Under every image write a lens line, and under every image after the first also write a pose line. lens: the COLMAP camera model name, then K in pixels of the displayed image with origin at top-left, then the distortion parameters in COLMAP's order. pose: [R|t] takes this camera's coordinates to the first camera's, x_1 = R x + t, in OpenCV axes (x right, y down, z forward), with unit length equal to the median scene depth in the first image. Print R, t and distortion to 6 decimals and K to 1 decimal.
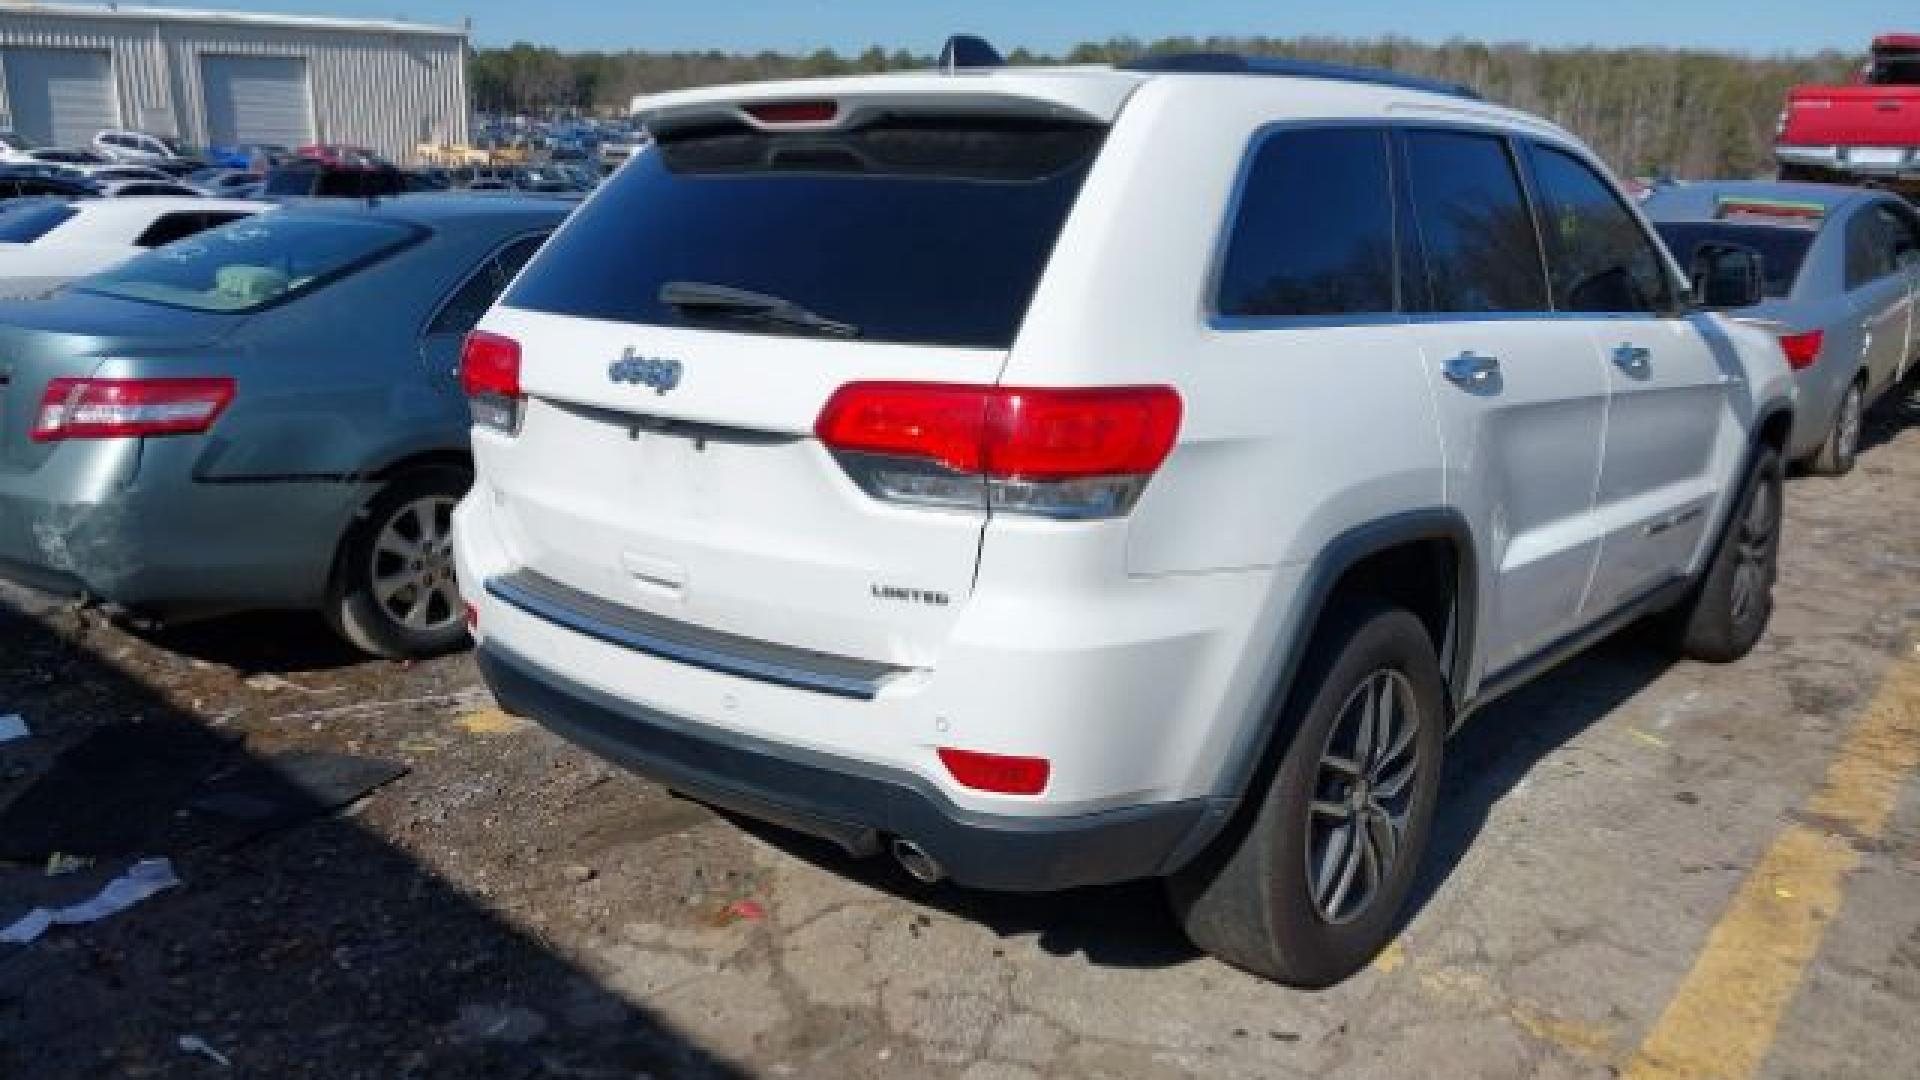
lens RADIAL K [[1468.5, 0, 935.6], [0, 1468.5, 548.6], [0, 0, 1]] dist [0.029316, -0.038926]
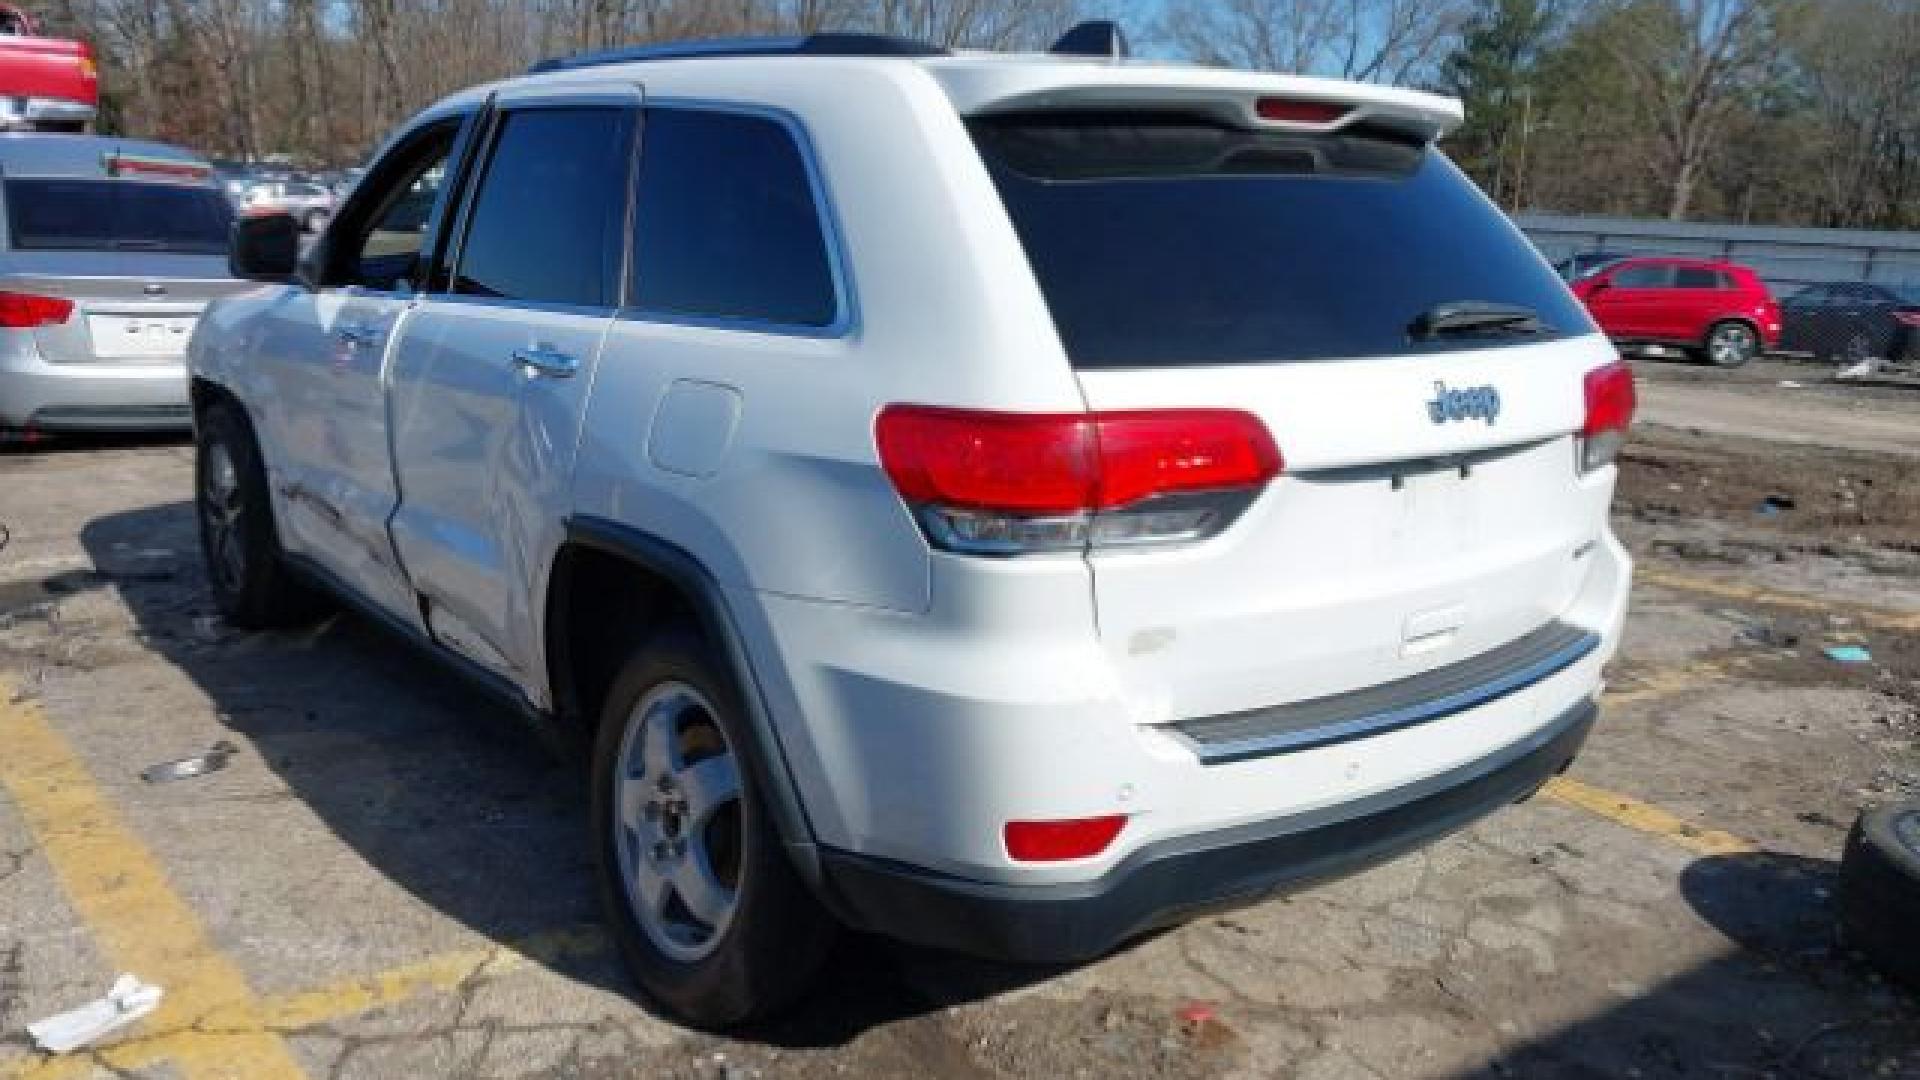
lens RADIAL K [[1468.5, 0, 935.6], [0, 1468.5, 548.6], [0, 0, 1]] dist [0.029316, -0.038926]
pose [[0.239726, -0.239570, 0.940817, -0.942011], [0.203055, 0.960015, 0.192719, -0.226443], [-0.949368, 0.144838, 0.278786, 0.879451]]
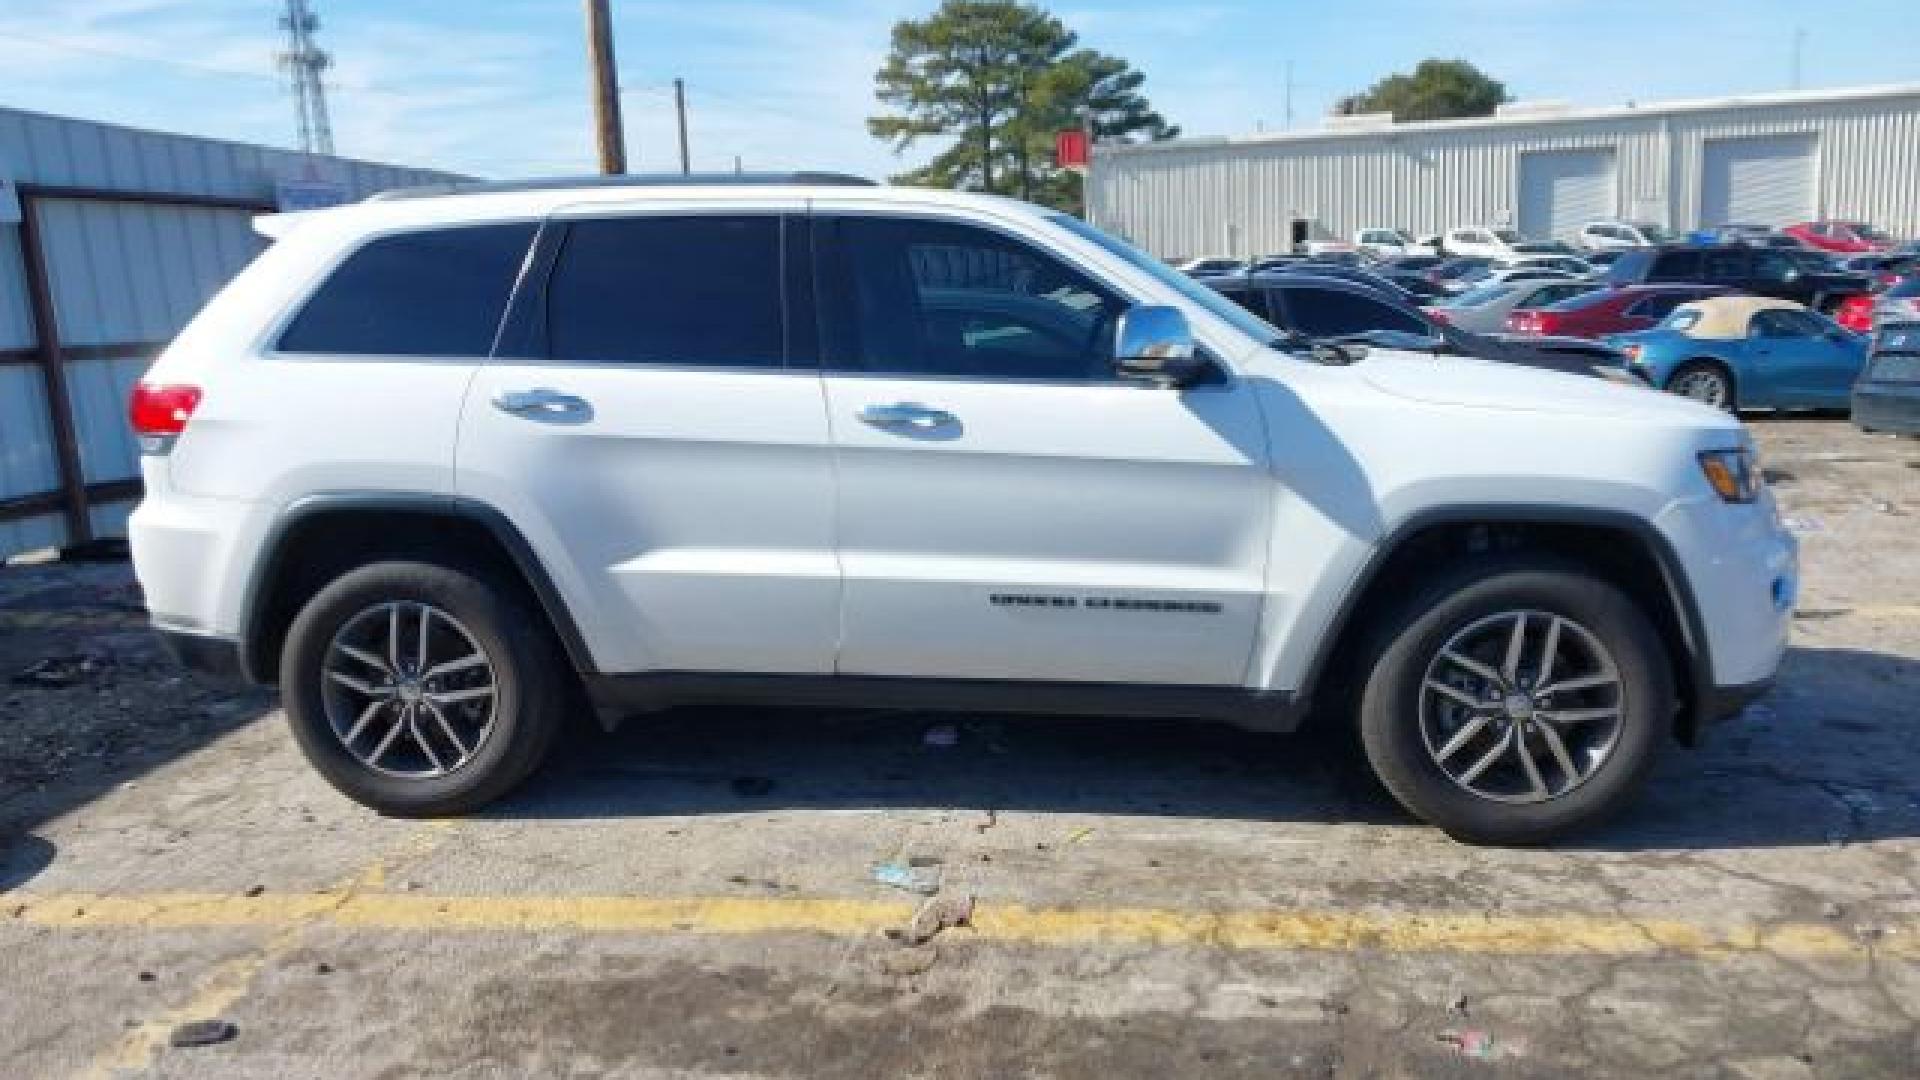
lens RADIAL K [[1462.6, 0, 960.0], [0, 1462.6, 540.0], [0, 0, 1]] dist [0.033948, -0.003020]
pose [[0.578056, 0.112496, -0.808205, 1.651280], [-0.160688, 0.986751, 0.022419, -0.089299], [0.800019, 0.116910, 0.588474, 0.532622]]
